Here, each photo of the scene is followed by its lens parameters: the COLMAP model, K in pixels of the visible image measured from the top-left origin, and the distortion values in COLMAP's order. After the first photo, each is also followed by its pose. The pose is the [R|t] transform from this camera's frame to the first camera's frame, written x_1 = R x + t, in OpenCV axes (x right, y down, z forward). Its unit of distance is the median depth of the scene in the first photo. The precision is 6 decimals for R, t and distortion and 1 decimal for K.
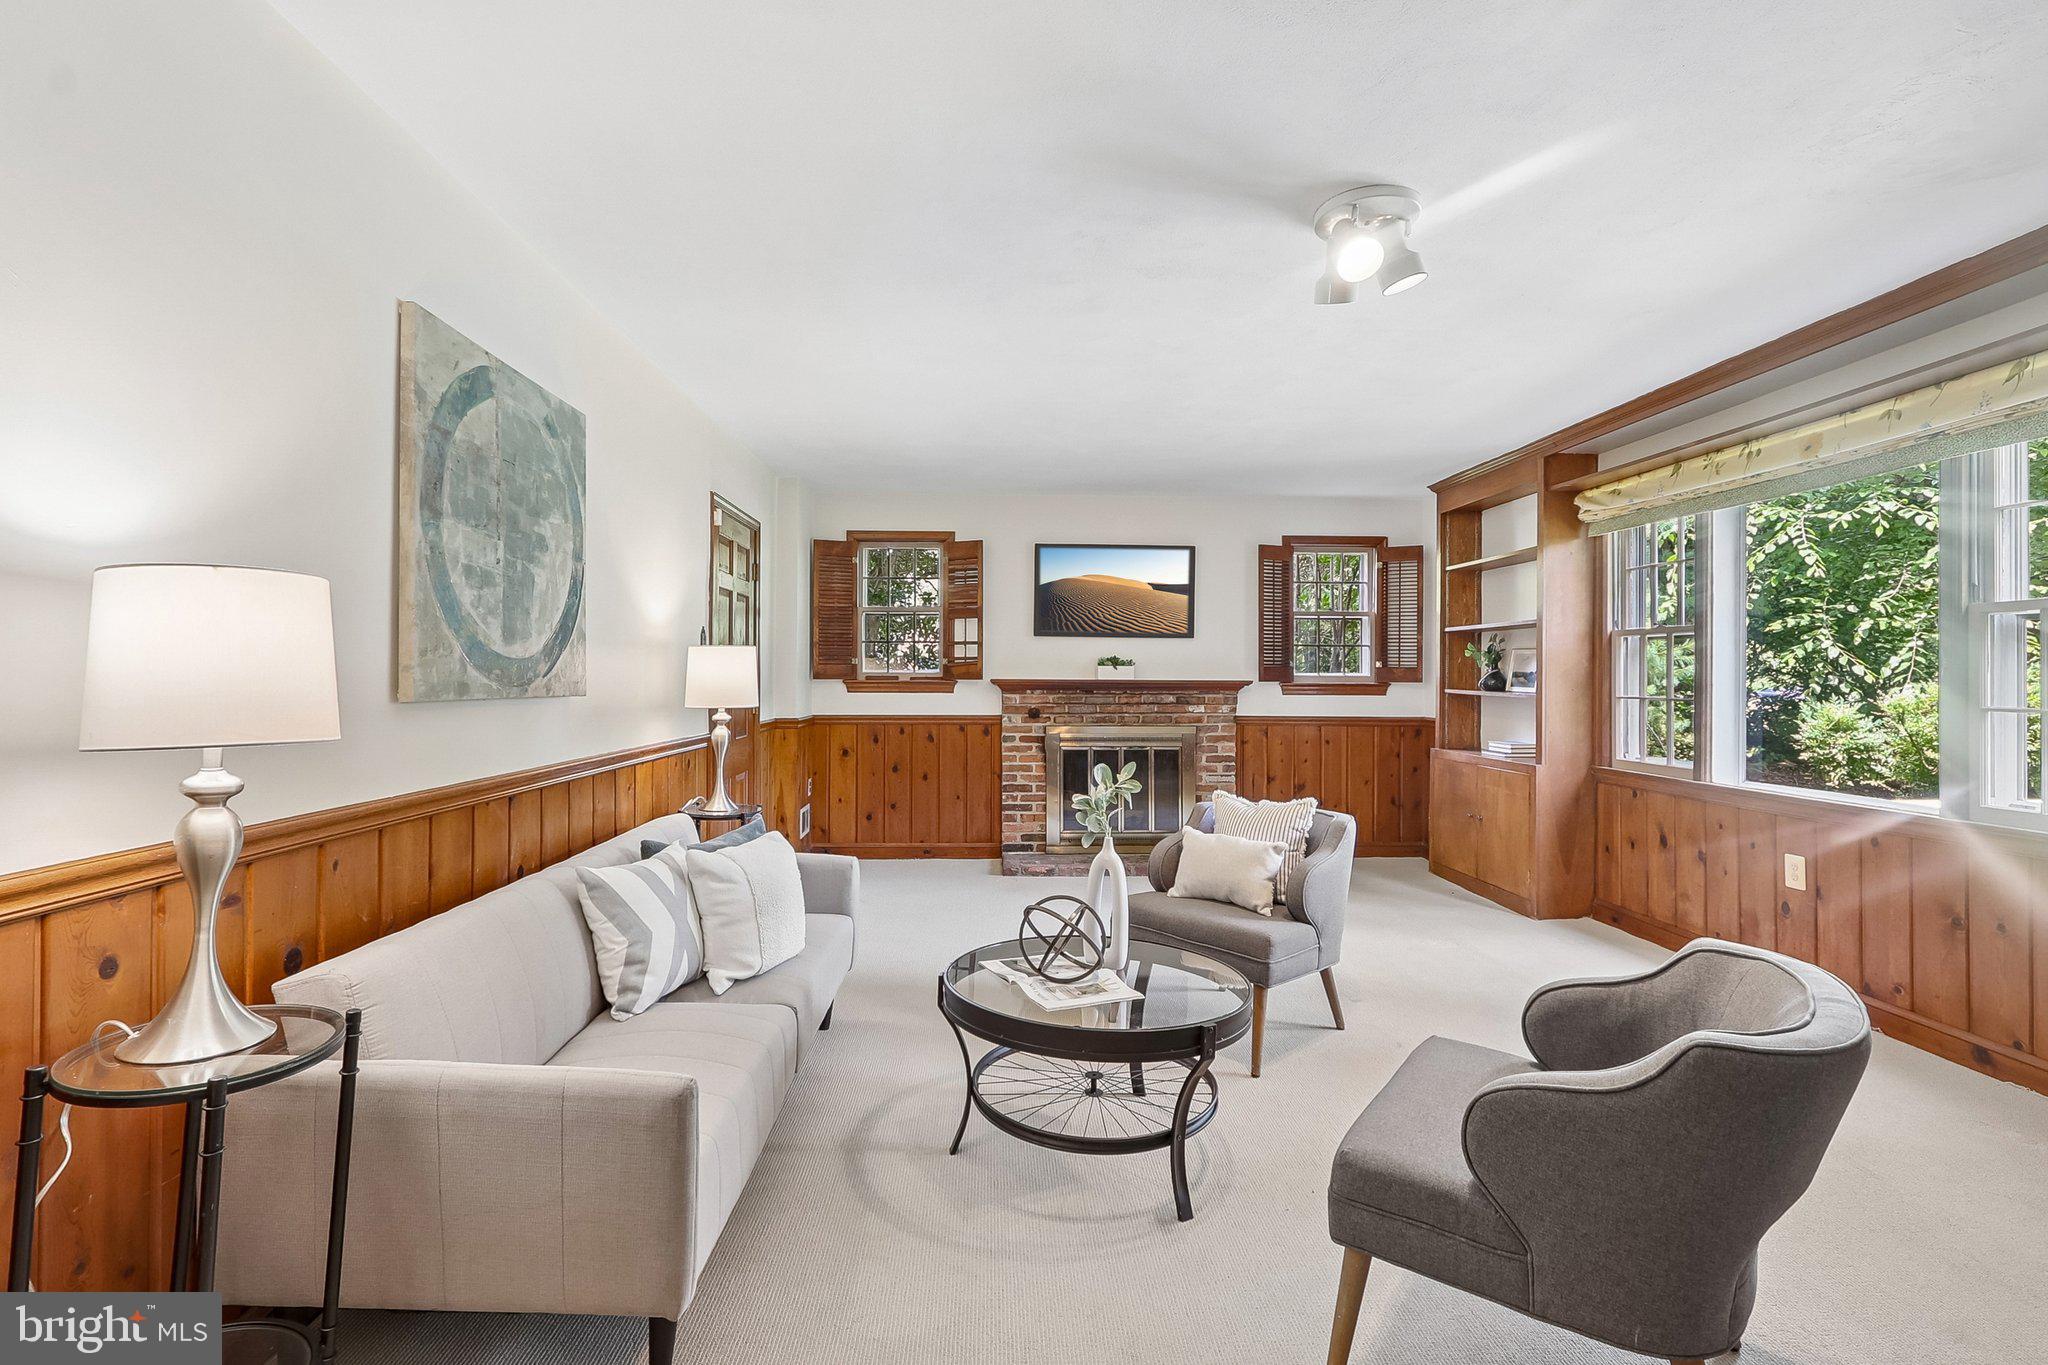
lens RADIAL K [[954.1, 0, 993.8], [0, 954.1, 673.5], [0, 0, 1]] dist [-0.000620, -0.000575]
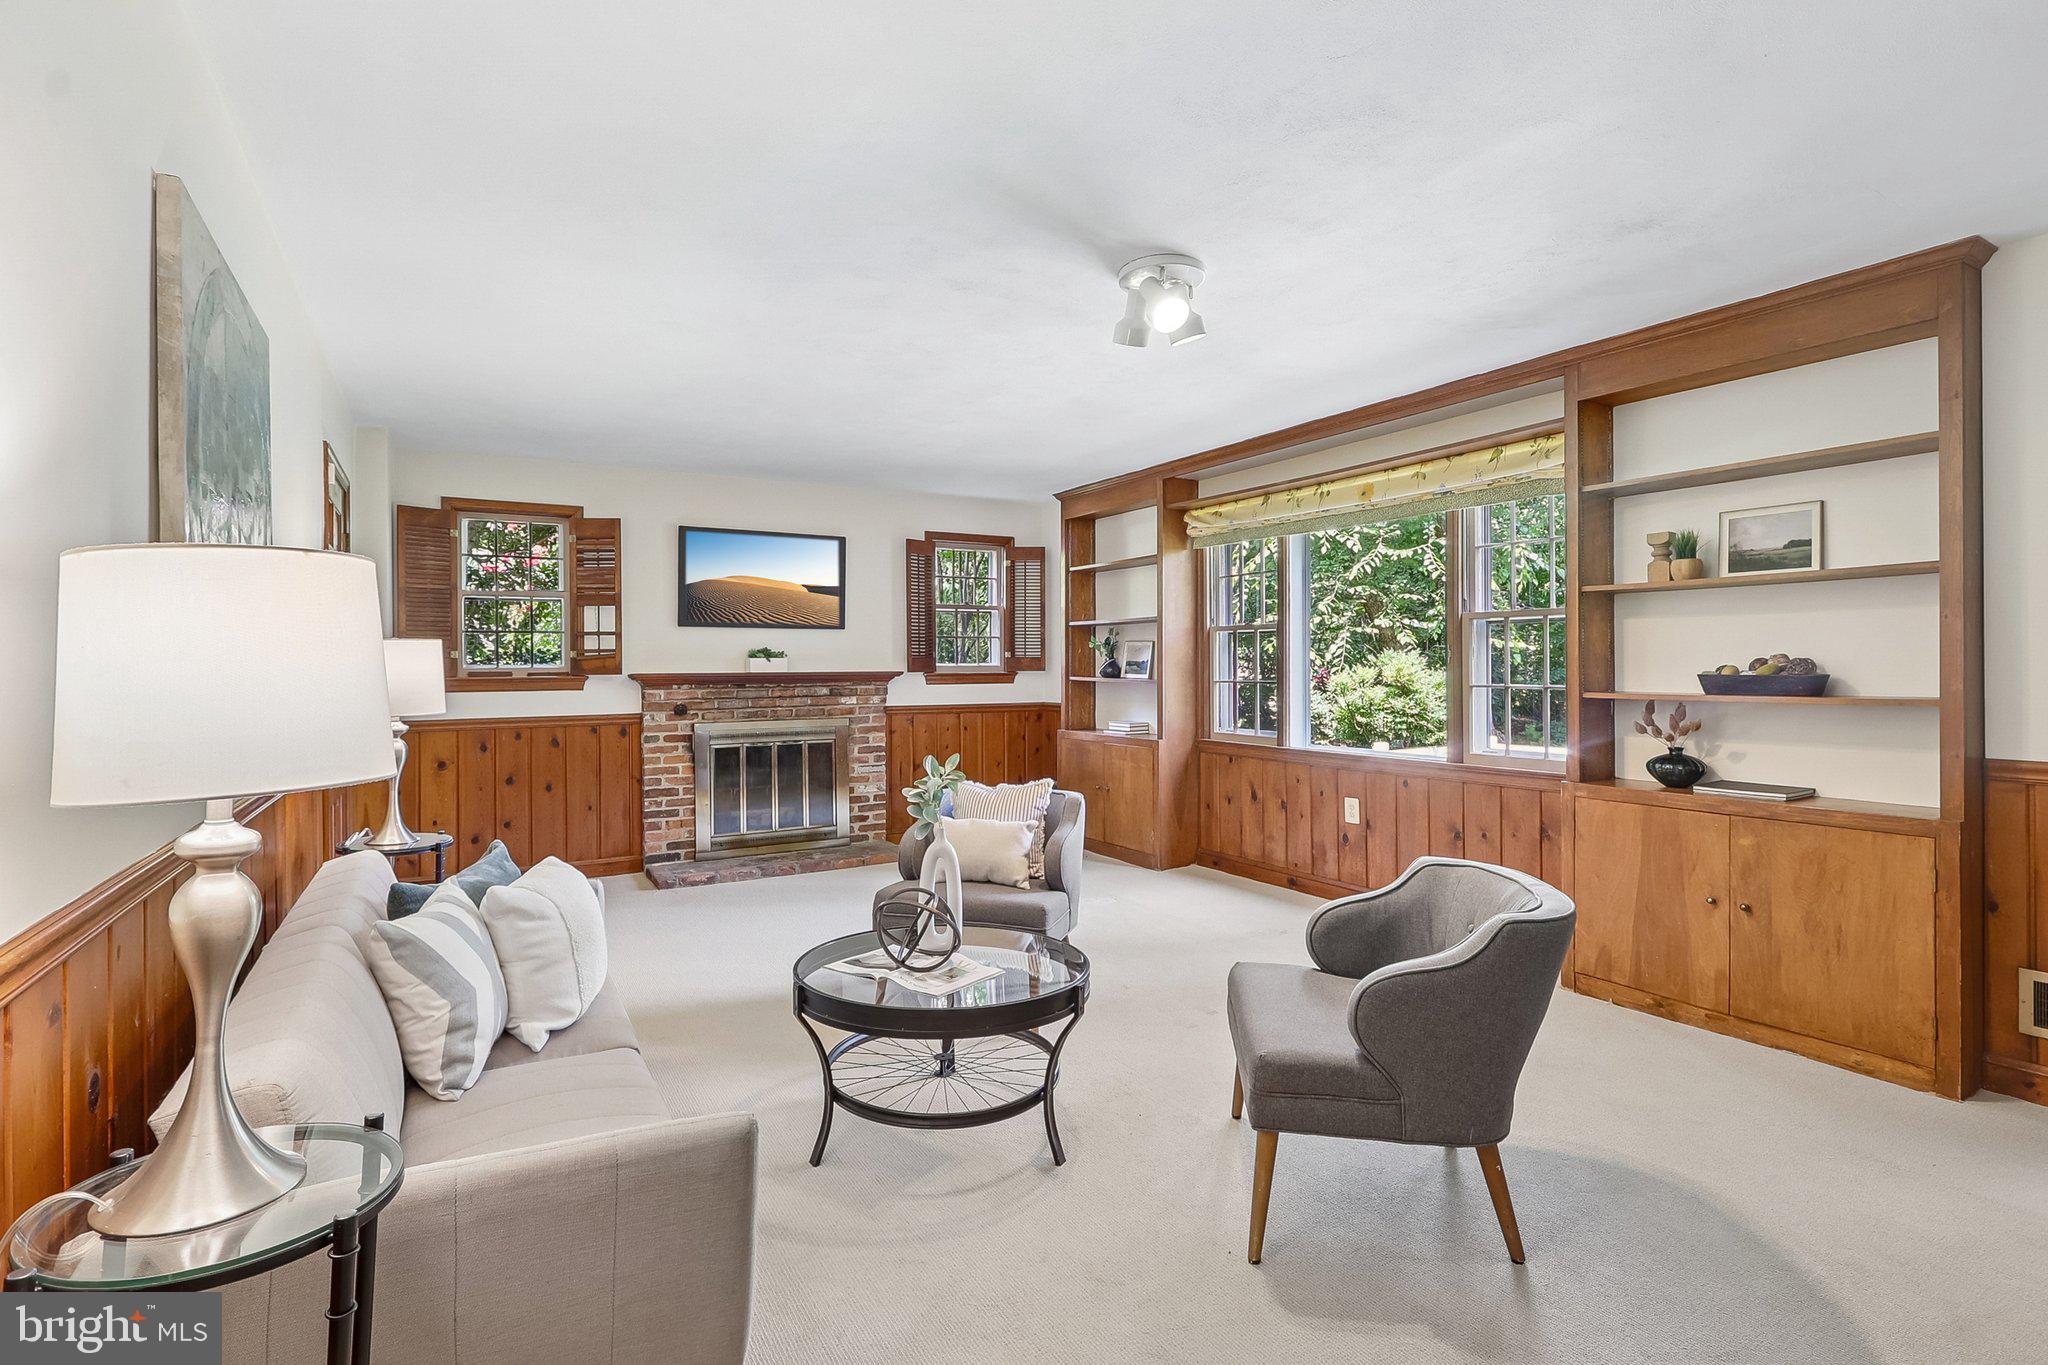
lens RADIAL K [[954.1, 0, 1090.0], [0, 954.1, 668.2], [0, 0, 1]] dist [-0.000620, -0.000575]
pose [[0.877545, -0.011541, 0.479355, -0.115454], [0.009298, 0.999932, 0.007052, -0.003487], [-0.479403, -0.001731, 0.877593, 0.005824]]
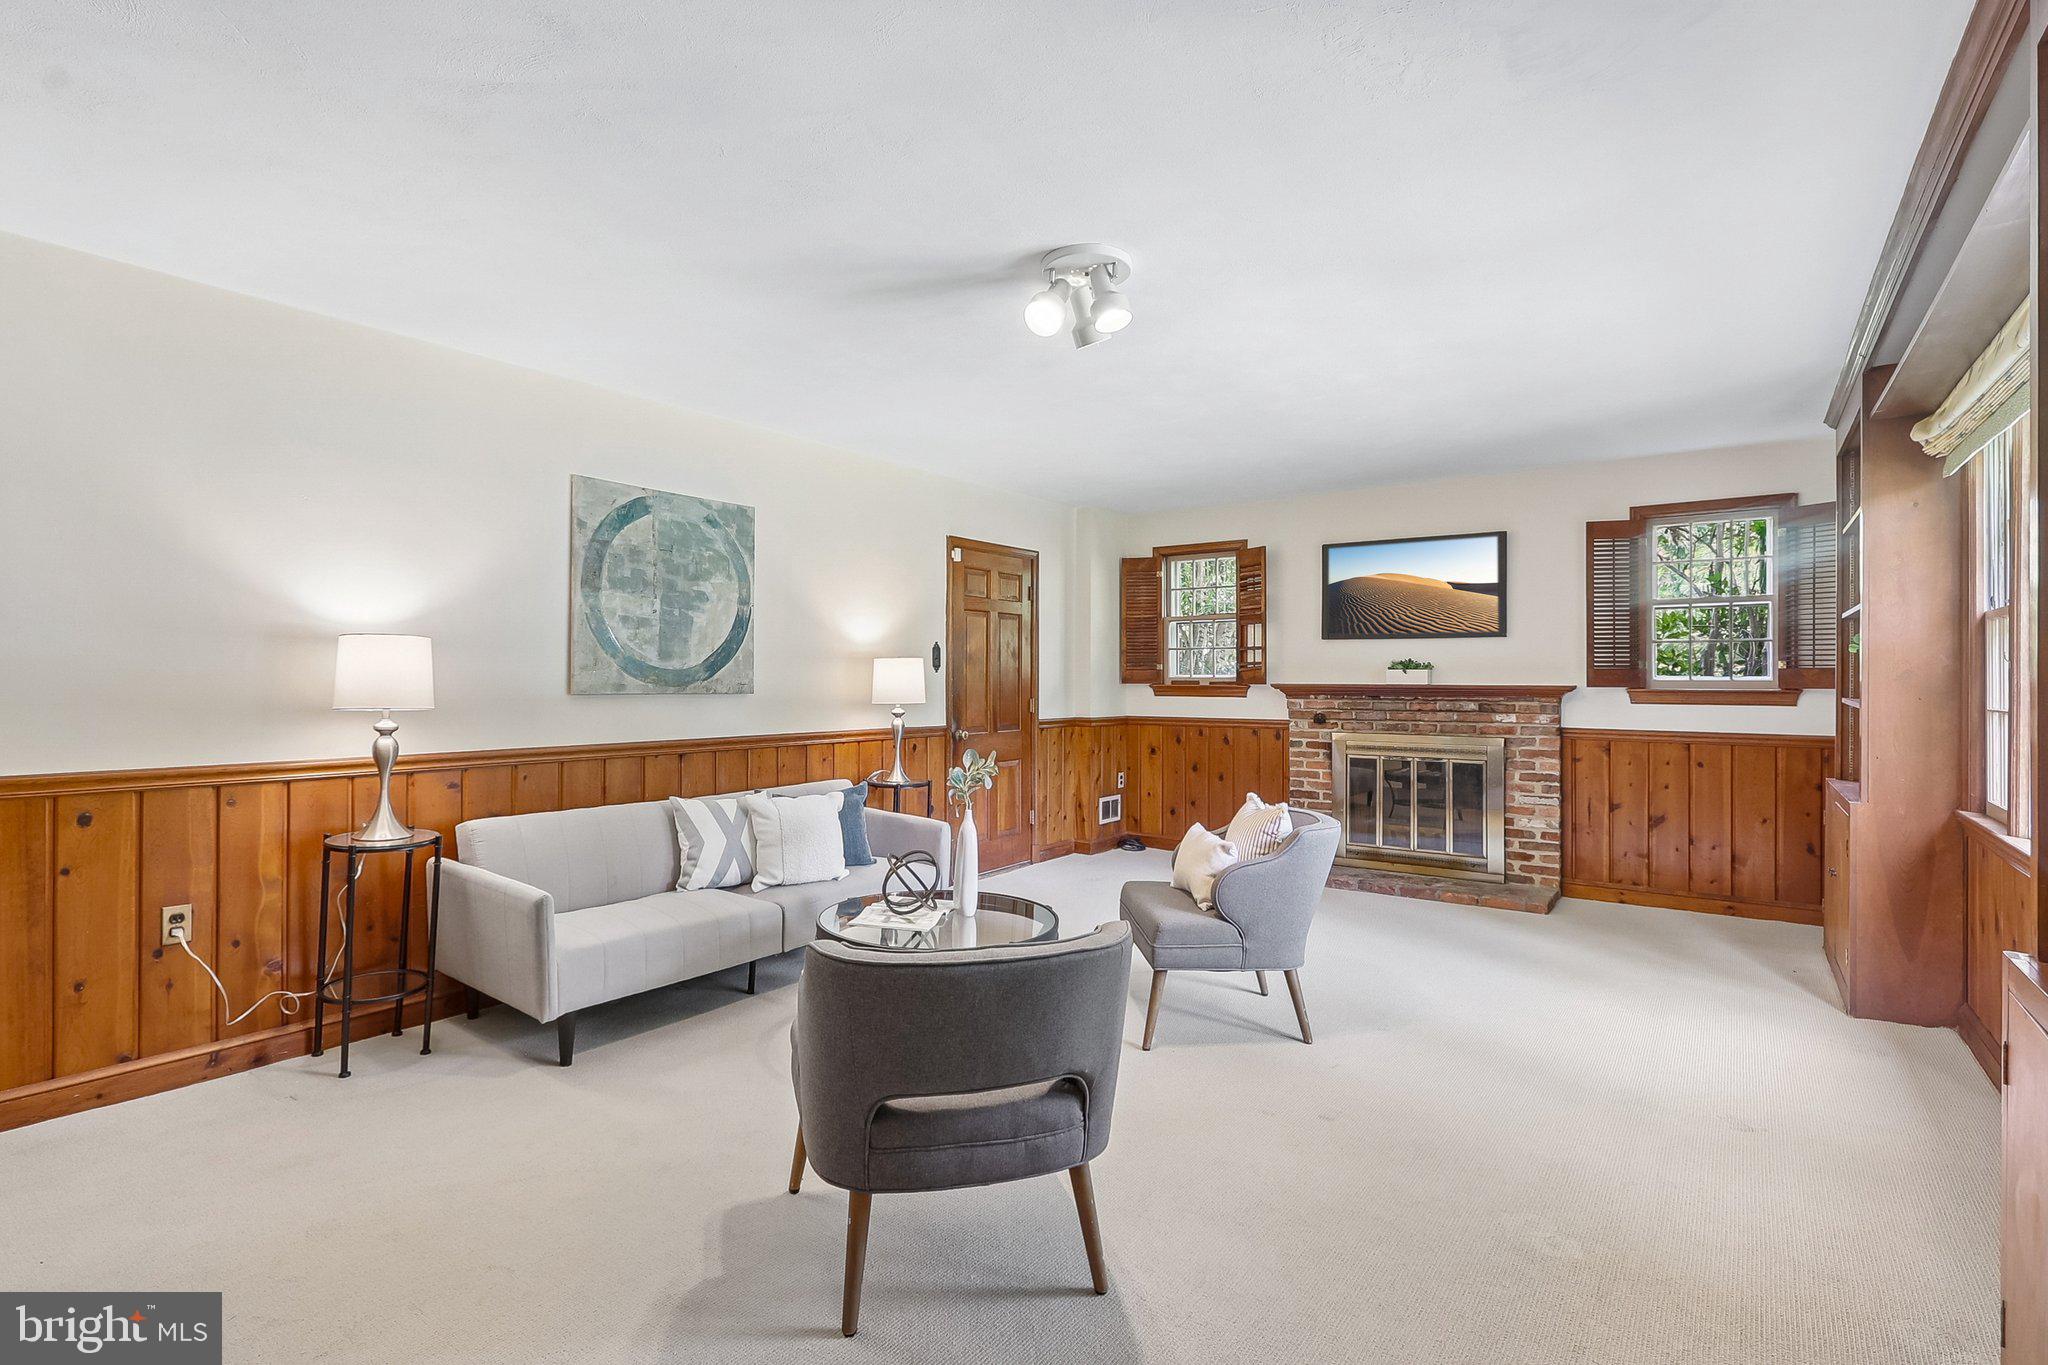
lens RADIAL K [[954.1, 0, 969.0], [0, 954.1, 678.3], [0, 0, 1]] dist [-0.000620, -0.000575]
pose [[0.781483, -0.002531, -0.623922, 0.820723], [0.001939, 0.999997, -0.001627, 0.002871], [0.623924, 0.000062, 0.781485, 0.032444]]
